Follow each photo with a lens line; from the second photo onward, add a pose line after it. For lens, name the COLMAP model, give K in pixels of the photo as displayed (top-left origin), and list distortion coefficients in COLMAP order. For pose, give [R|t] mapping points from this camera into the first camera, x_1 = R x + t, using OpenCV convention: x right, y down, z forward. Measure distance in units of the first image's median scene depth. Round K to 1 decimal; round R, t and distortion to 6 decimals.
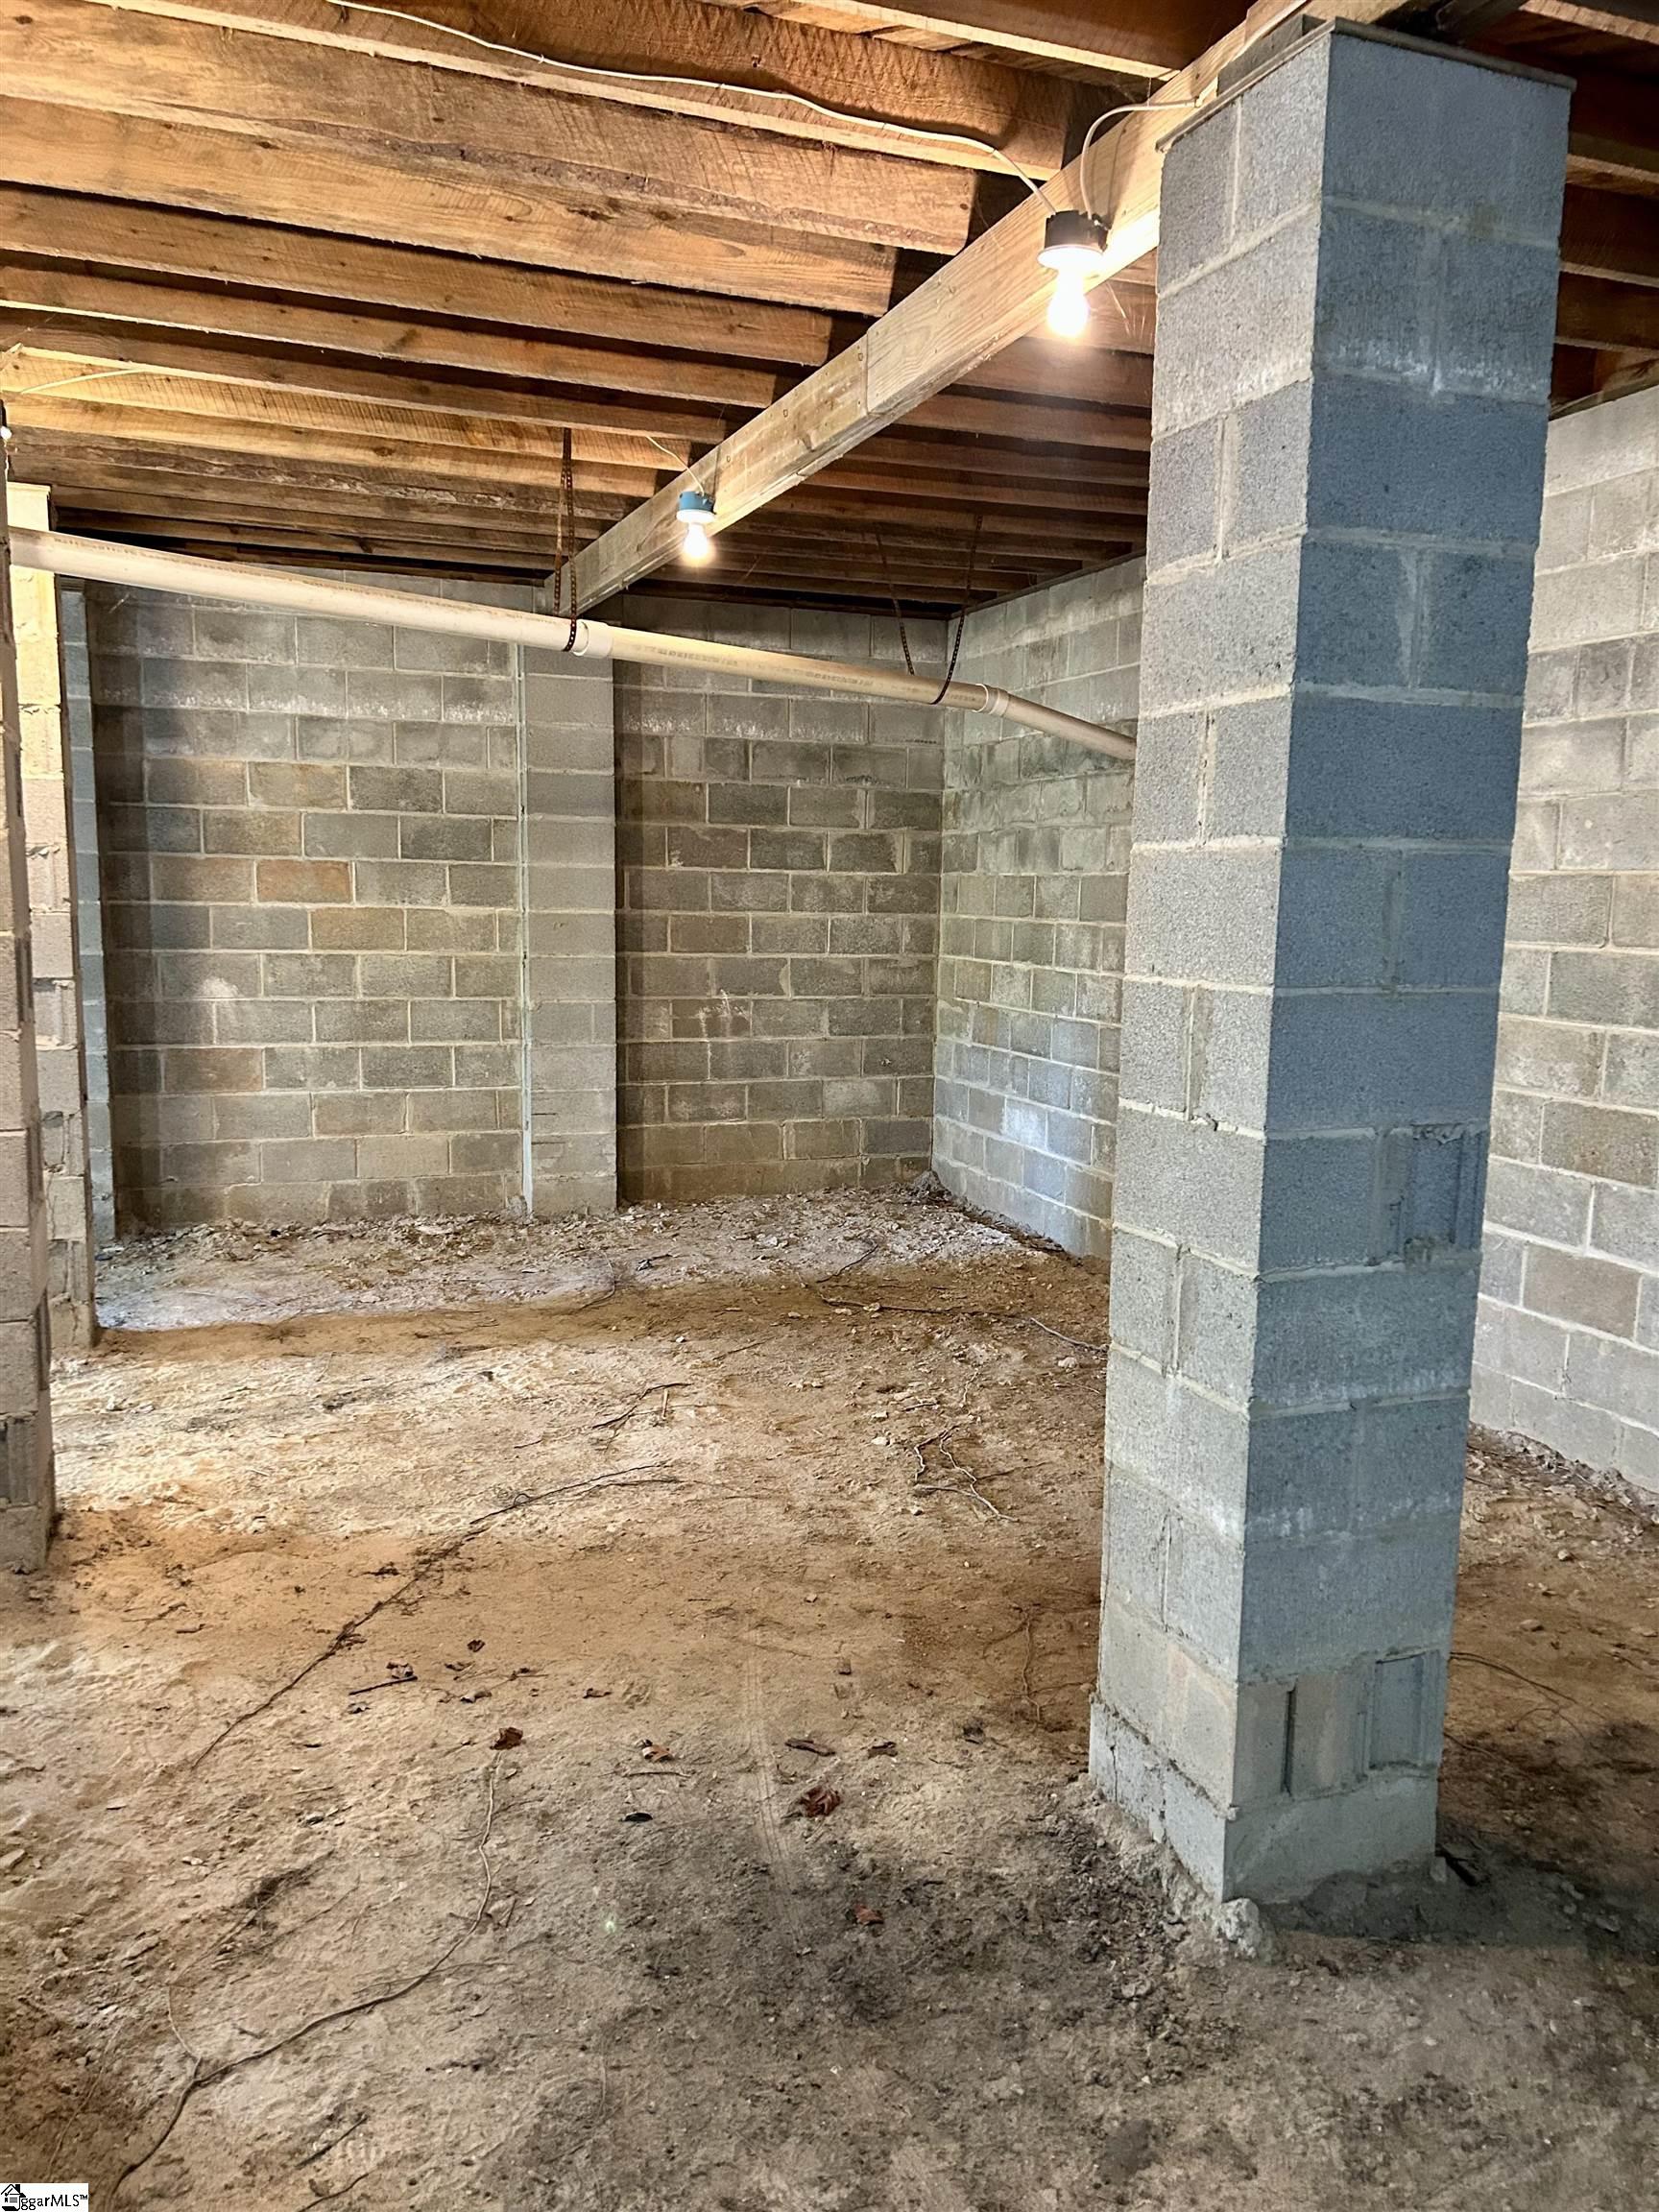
lens RADIAL K [[1647.2, 0, 841.3], [0, 1647.2, 1131.6], [0, 0, 1]] dist [0.053367, -0.070215]
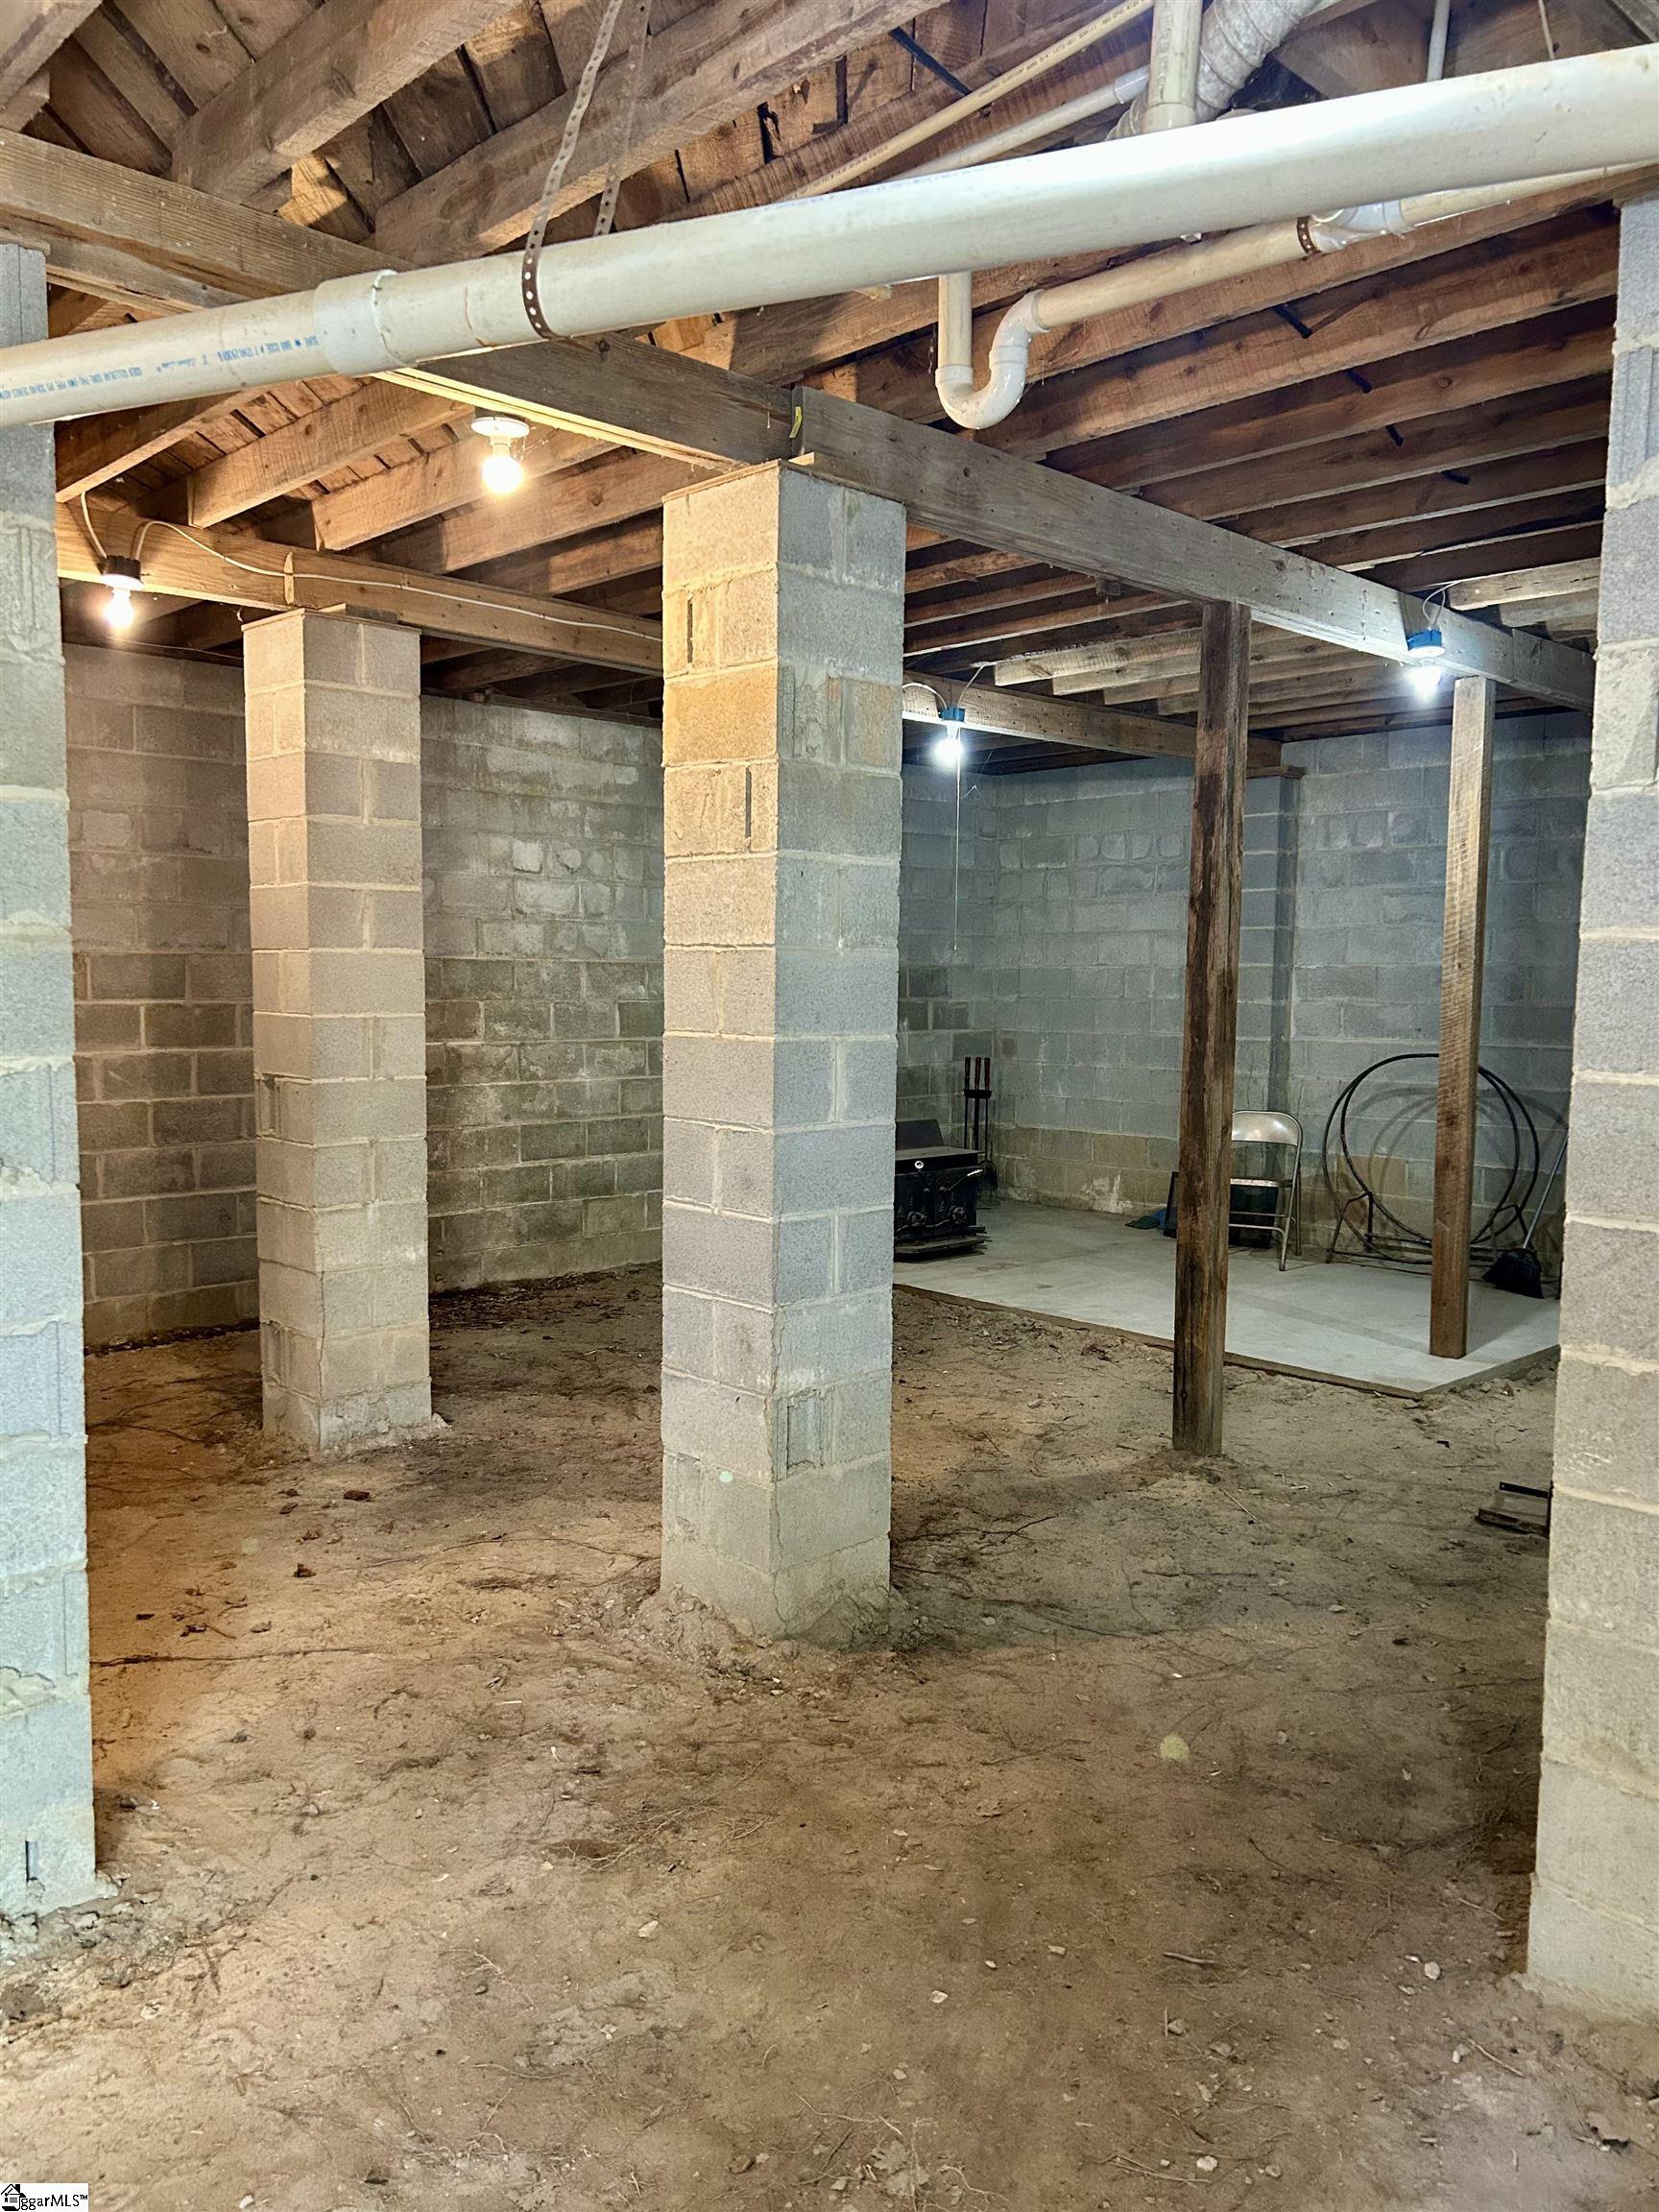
lens RADIAL K [[1647.2, 0, 841.3], [0, 1647.2, 1131.6], [0, 0, 1]] dist [0.053367, -0.070215]
pose [[-0.395378, -0.109044, 0.912023, -1.992156], [0.118548, 0.978565, 0.168393, -0.230119], [-0.910836, 0.174697, -0.373976, 1.269407]]
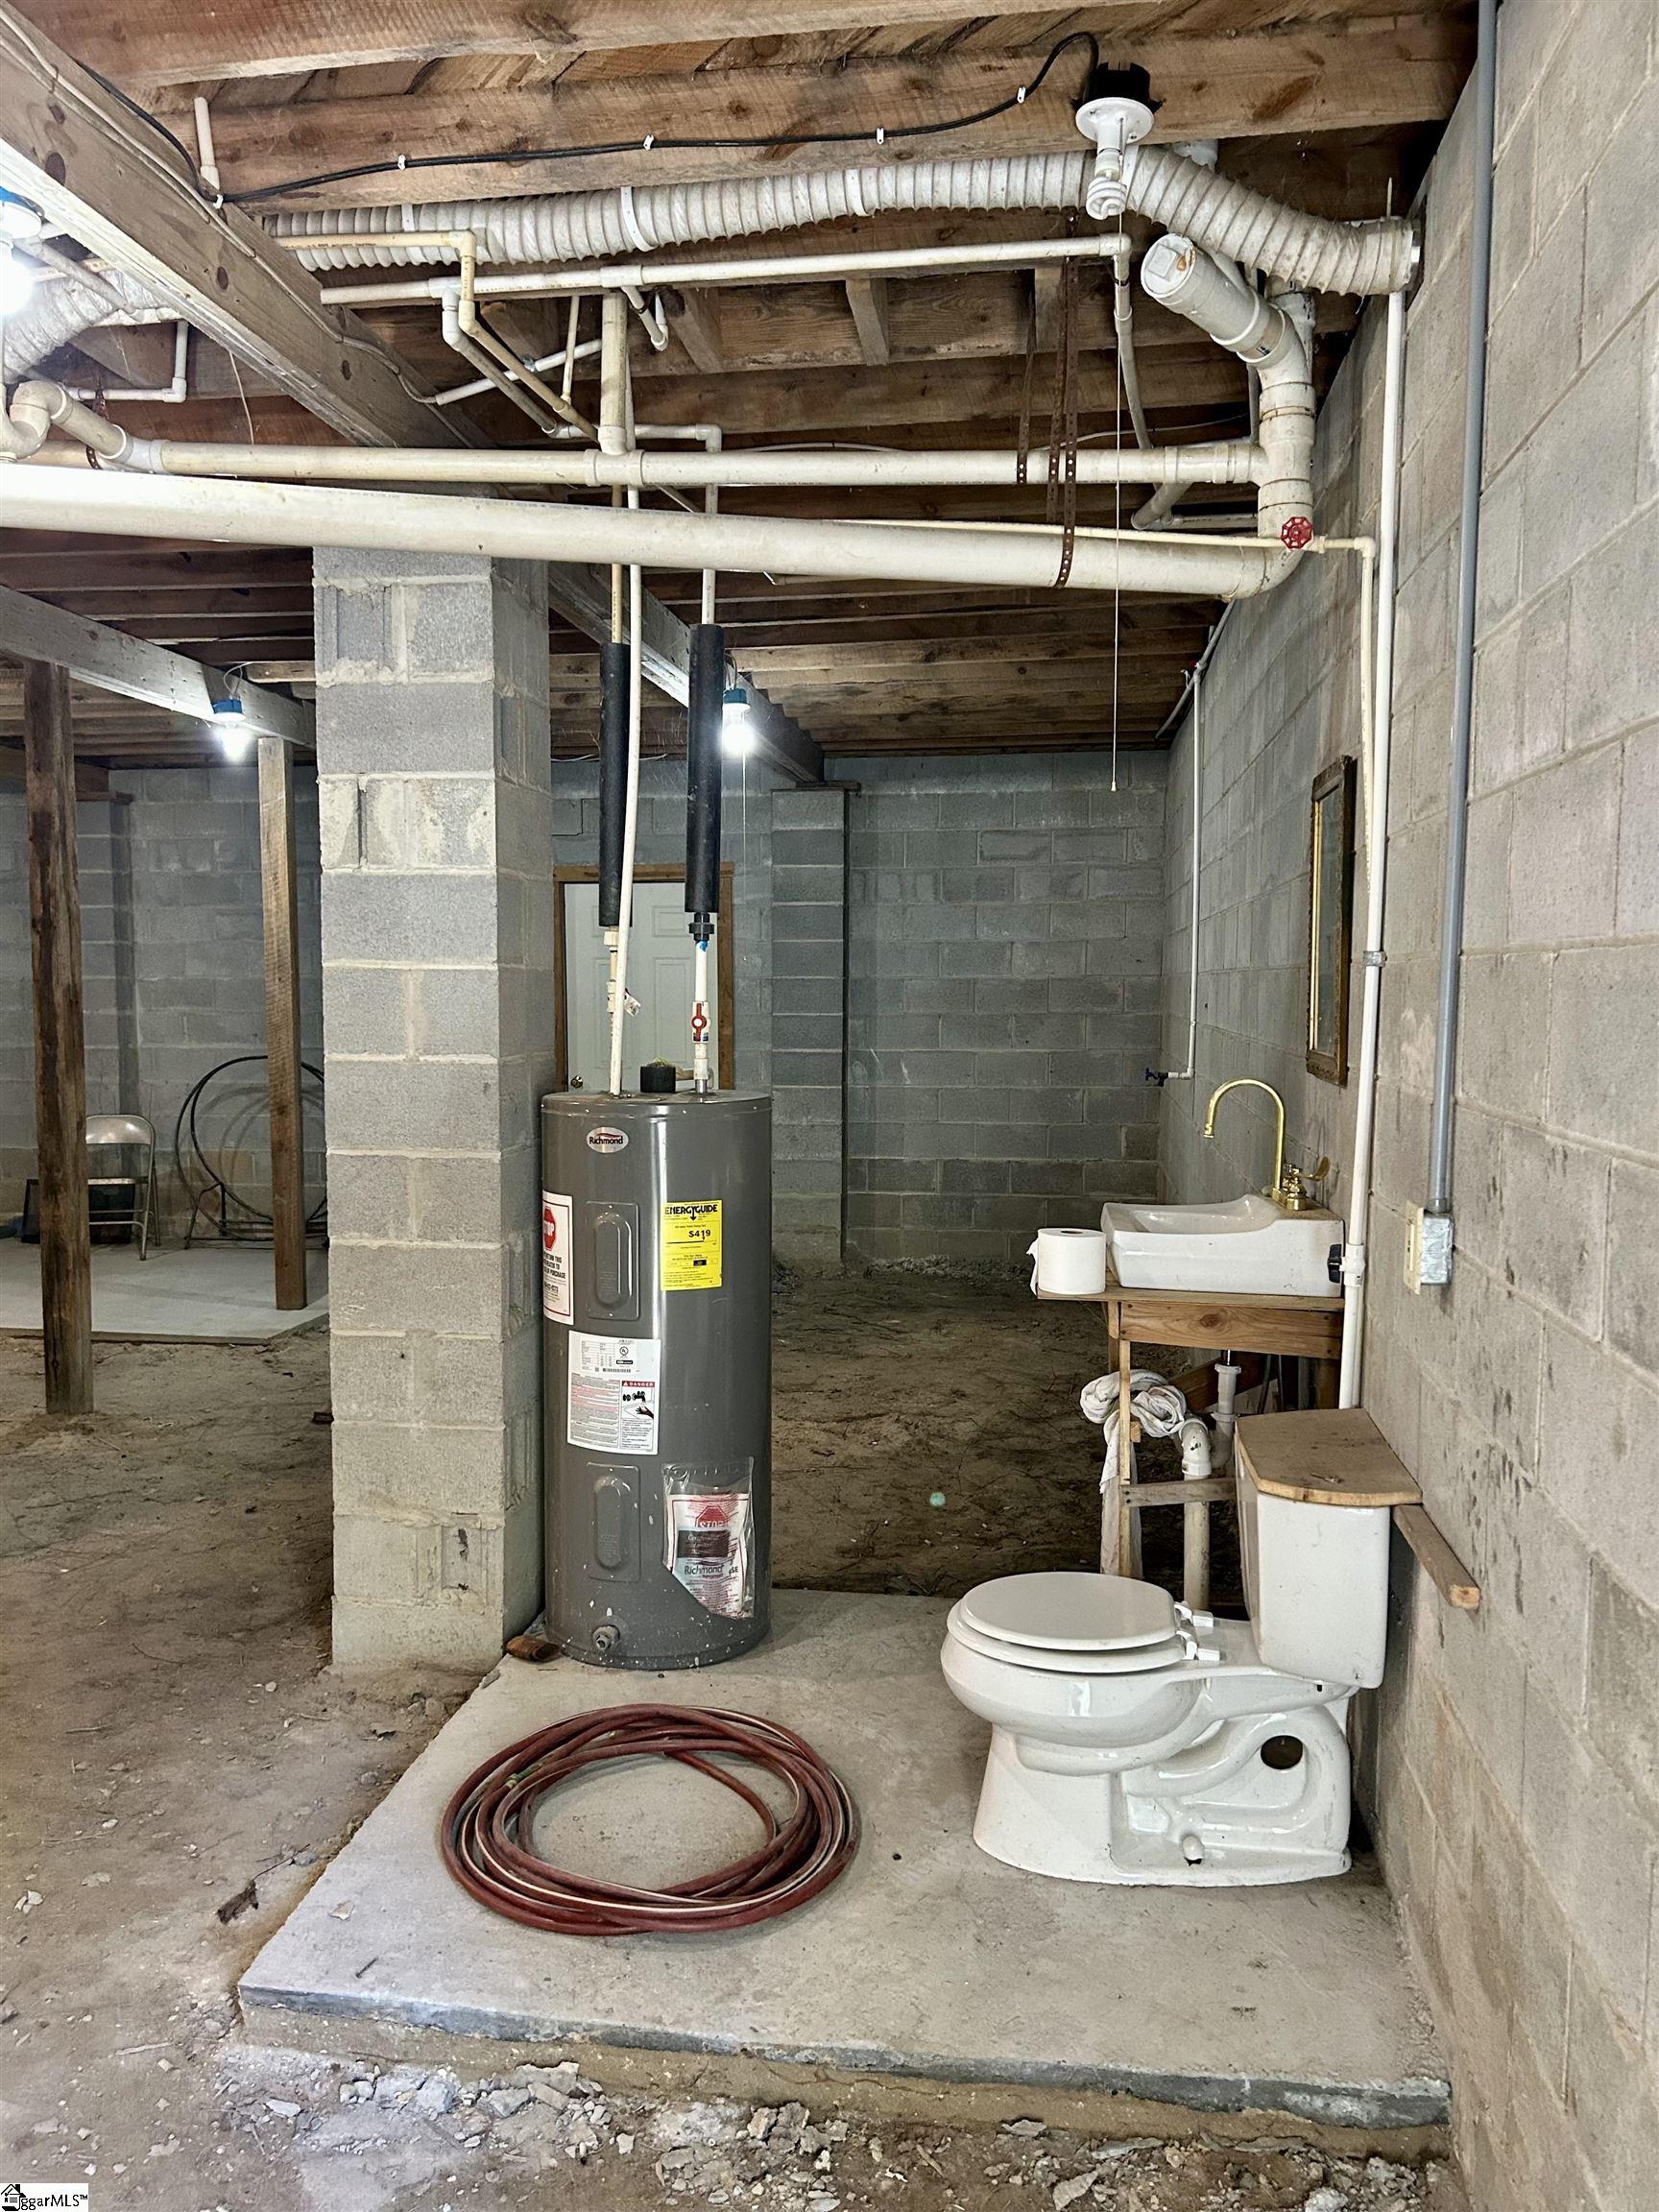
lens RADIAL K [[1652.6, 0, 790.3], [0, 1652.6, 1112.8], [0, 0, 1]] dist [0.047333, -0.004422]
pose [[-0.863960, -0.055508, 0.500491, -2.623263], [0.058928, 0.975932, 0.209961, -0.320369], [-0.500100, 0.210891, -0.839896, 1.739398]]
